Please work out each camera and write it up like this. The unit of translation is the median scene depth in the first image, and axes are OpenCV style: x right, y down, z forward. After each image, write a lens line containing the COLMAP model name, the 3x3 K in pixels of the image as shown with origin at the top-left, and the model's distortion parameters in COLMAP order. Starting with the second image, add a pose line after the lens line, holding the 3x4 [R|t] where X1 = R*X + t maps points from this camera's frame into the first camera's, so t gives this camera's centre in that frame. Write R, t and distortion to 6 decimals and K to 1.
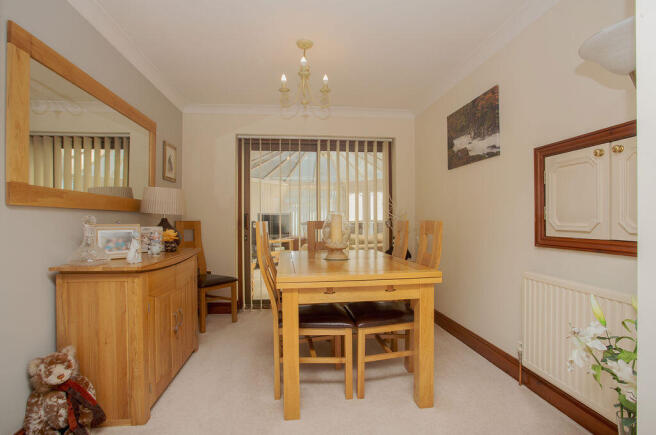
lens RADIAL K [[326.5, 0, 326.1], [0, 326.5, 222.1], [0, 0, 1]] dist [-0.010788, 0.001415]
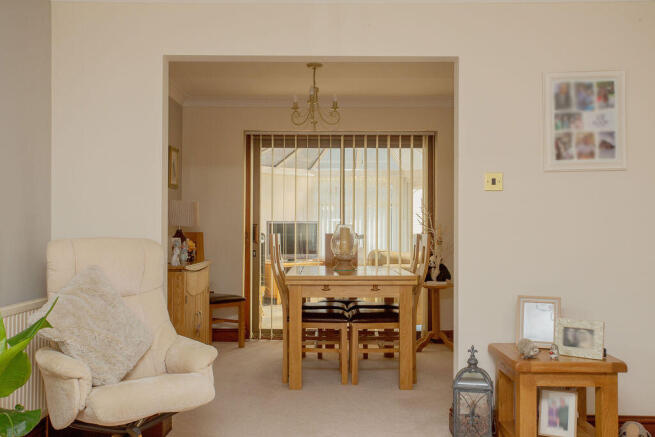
lens RADIAL K [[736.3, 0, 327.8], [0, 736.3, 215.0], [0, 0, 1]] dist [0.040706, 0.000000]
pose [[0.992349, 0.001417, -0.123453, 0.171593], [-0.004960, 0.999585, -0.028392, 0.004350], [0.123362, 0.028787, 0.991944, -0.843738]]
